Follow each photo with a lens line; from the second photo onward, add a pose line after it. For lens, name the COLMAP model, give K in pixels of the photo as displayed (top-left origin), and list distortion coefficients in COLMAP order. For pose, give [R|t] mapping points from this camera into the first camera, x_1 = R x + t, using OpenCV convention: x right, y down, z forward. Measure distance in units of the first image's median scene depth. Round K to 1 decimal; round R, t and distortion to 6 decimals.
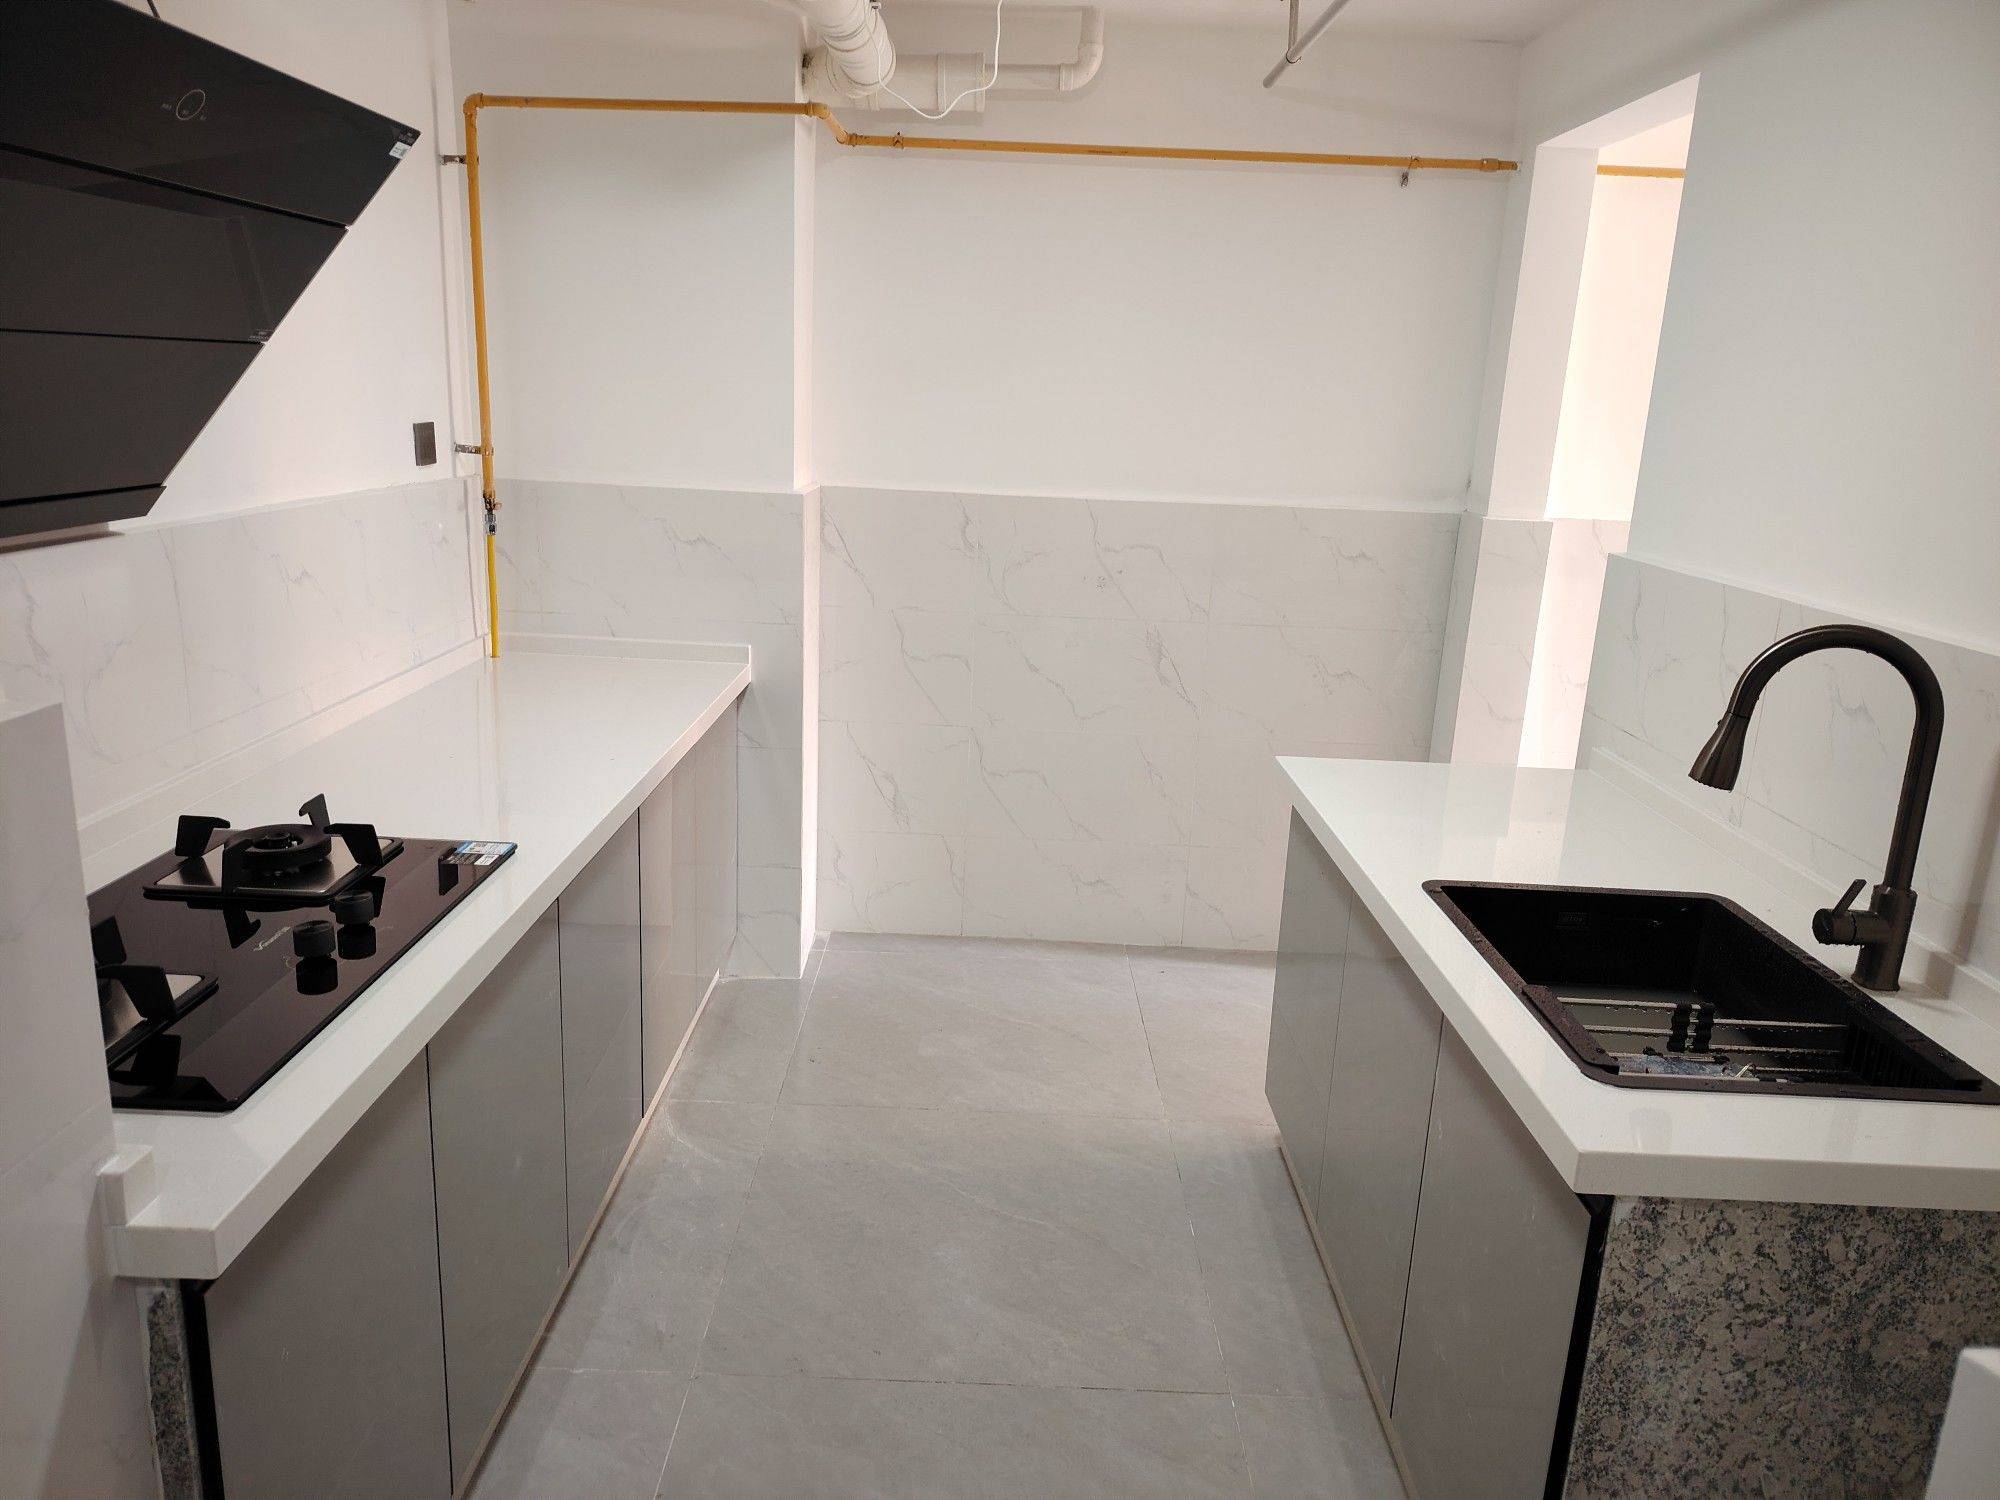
lens RADIAL K [[1392.2, 0, 990.8], [0, 1392.2, 744.5], [0, 0, 1]] dist [-0.000538, -0.006734]
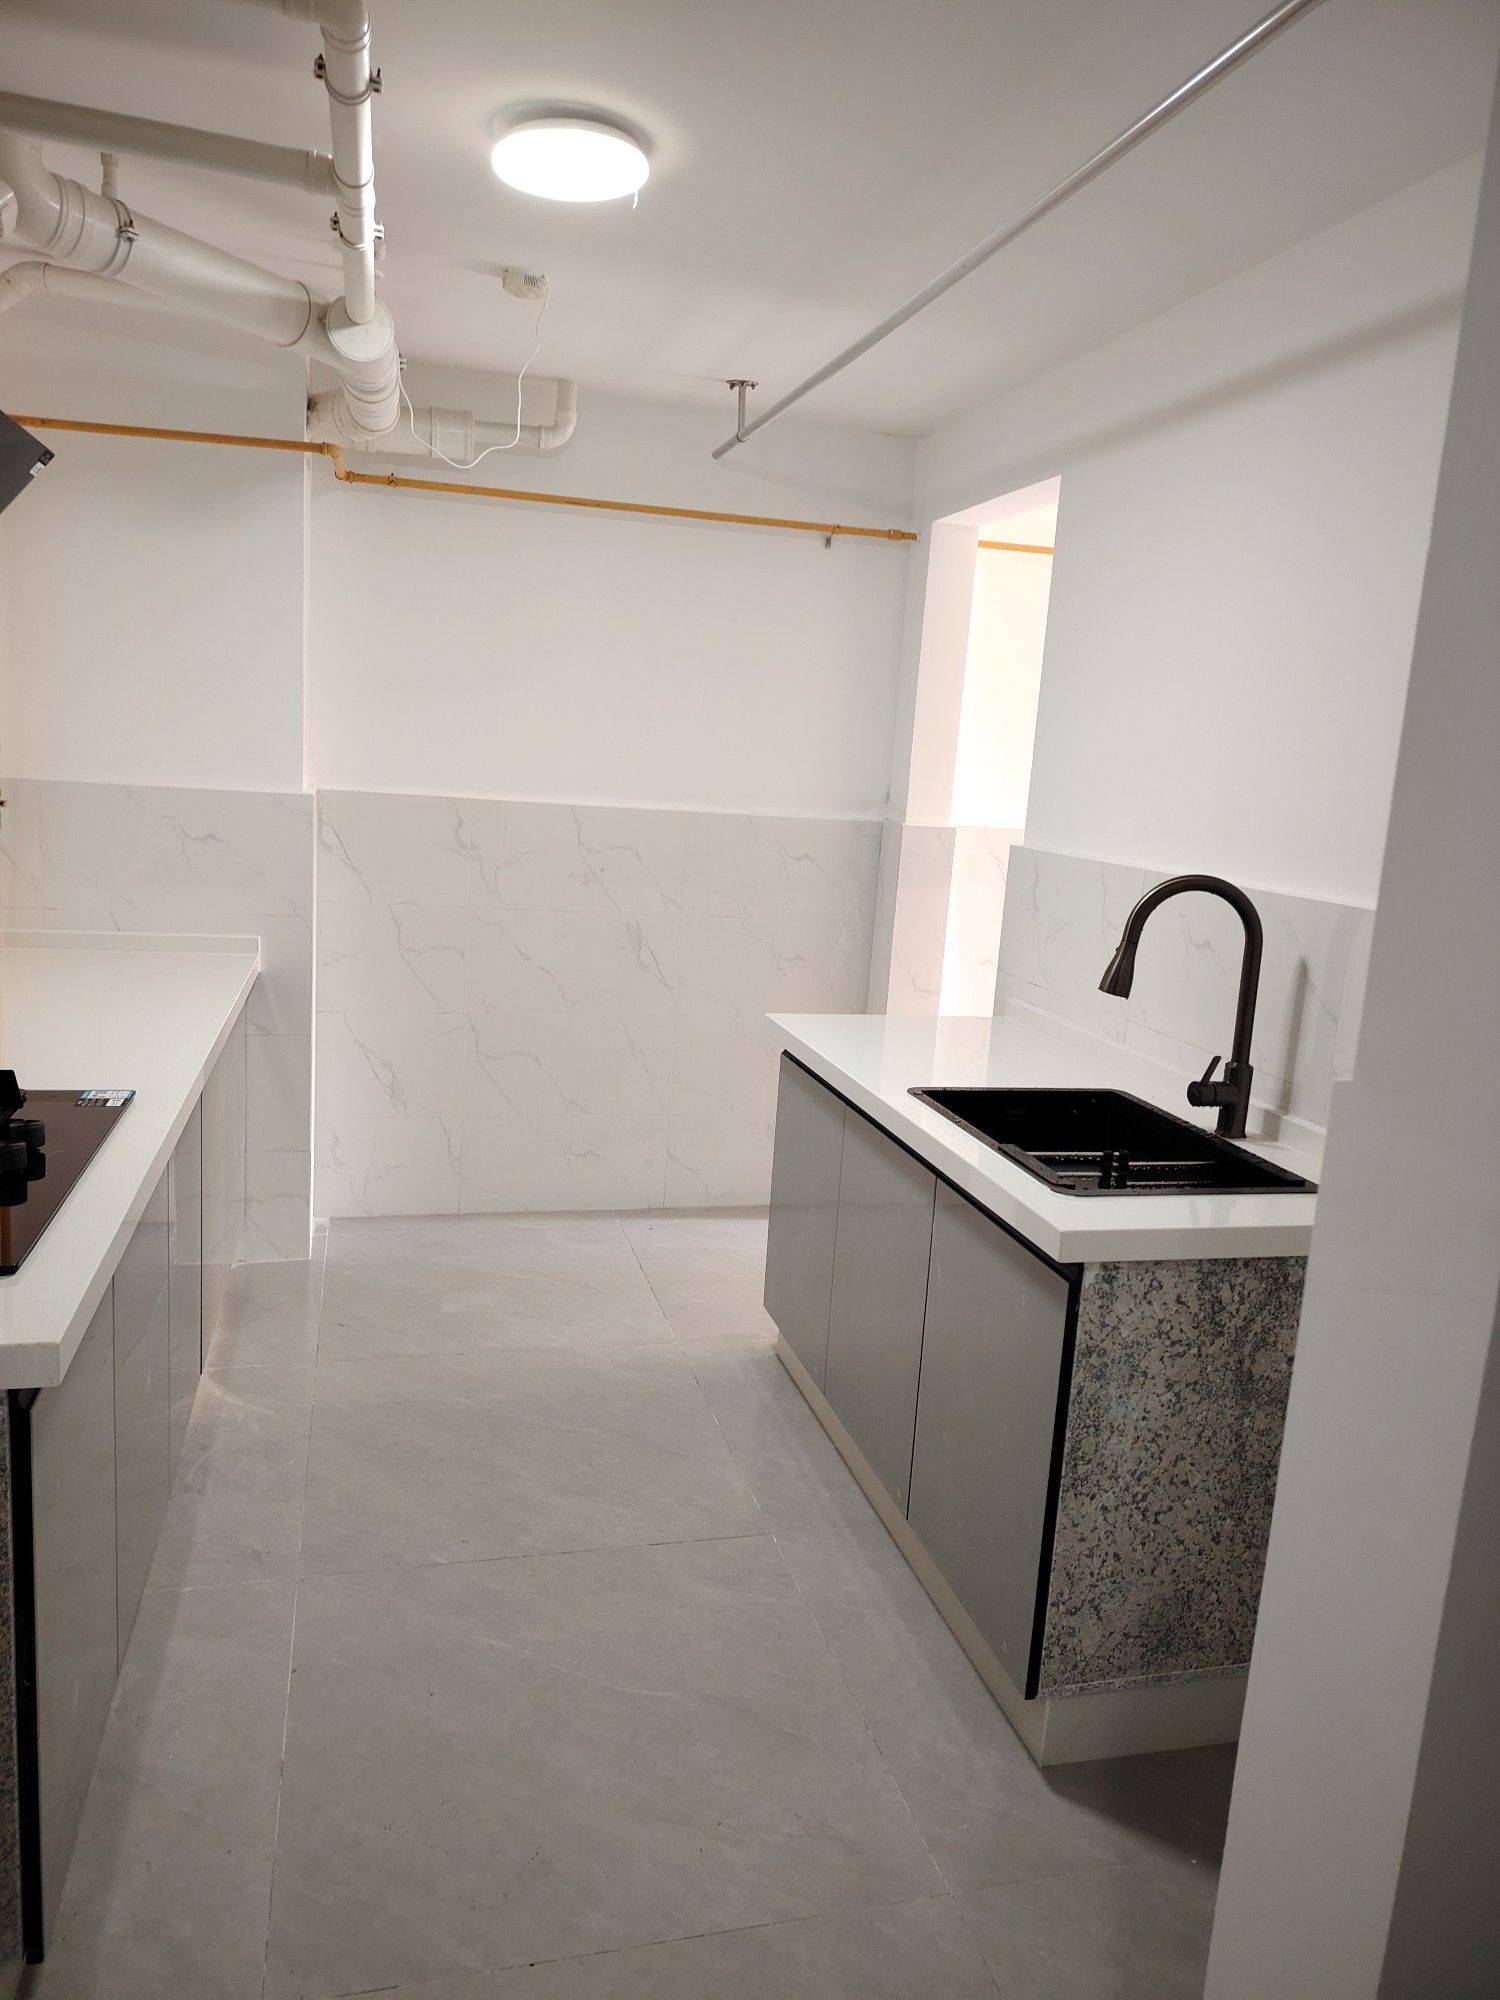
lens RADIAL K [[1392.2, 0, 750.0], [0, 1392.2, 1000.0], [0, 0, 1]] dist [-0.000538, -0.006734]
pose [[0.963994, -0.027529, 0.264494, -0.178687], [0.043412, 0.997575, -0.054393, 0.091117], [-0.262356, 0.063917, 0.962852, -0.205399]]
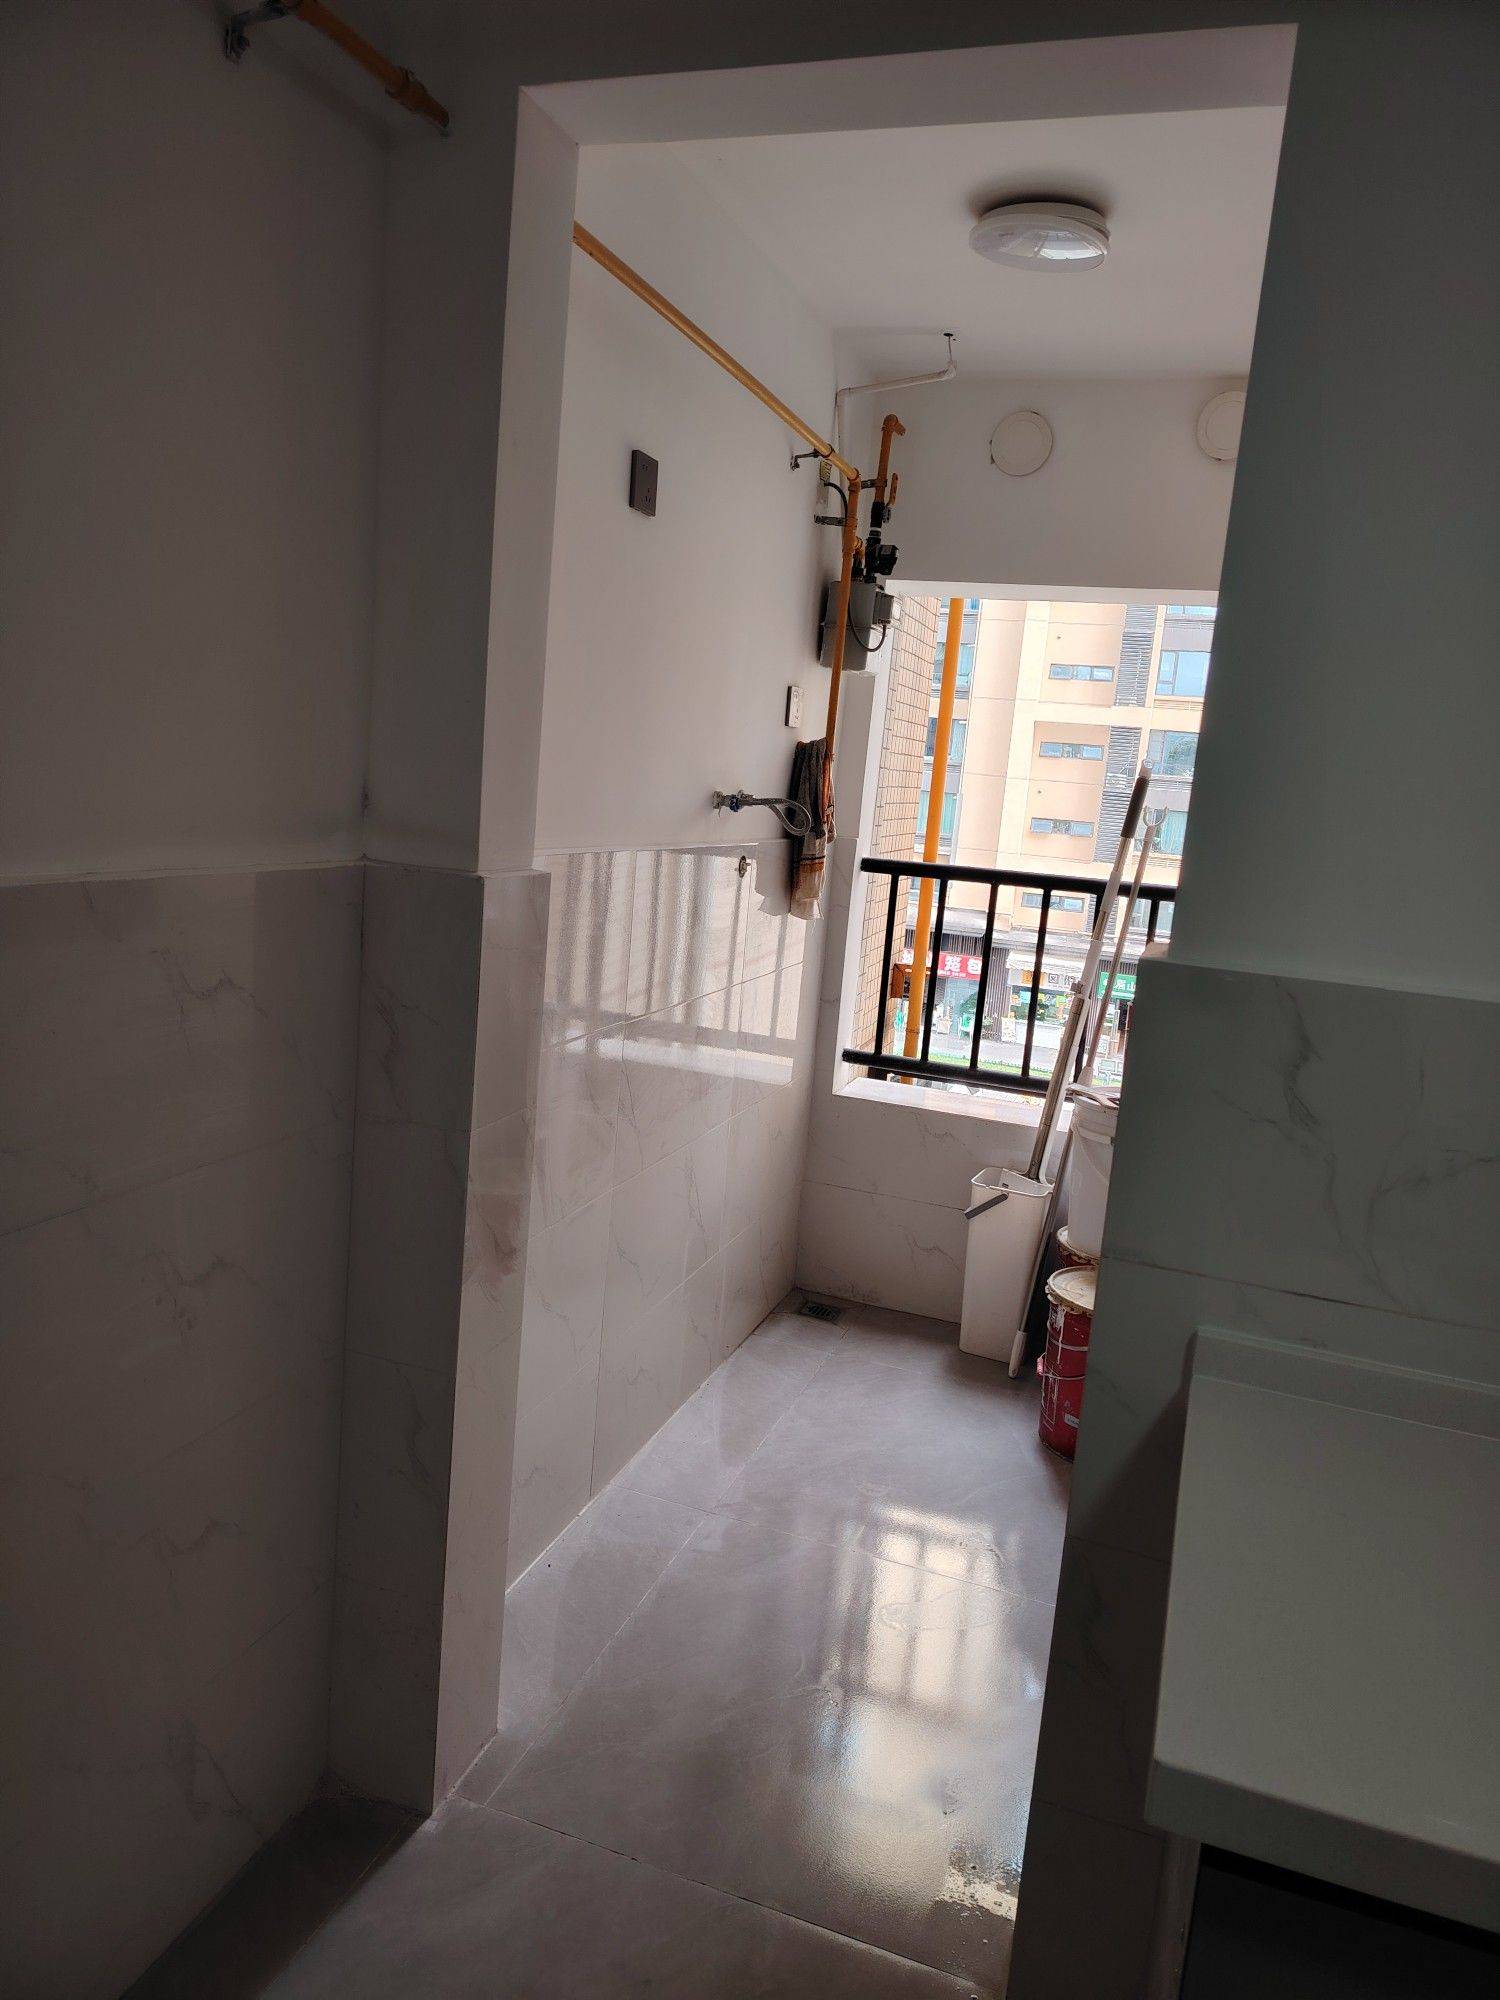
lens RADIAL K [[1392.2, 0, 750.0], [0, 1392.2, 1000.0], [0, 0, 1]] dist [-0.000538, -0.006734]
pose [[0.327039, -0.171735, 0.929275, -0.124791], [0.164015, 0.978740, 0.123155, -0.316884], [-0.930669, 0.112139, 0.348253, 1.448573]]
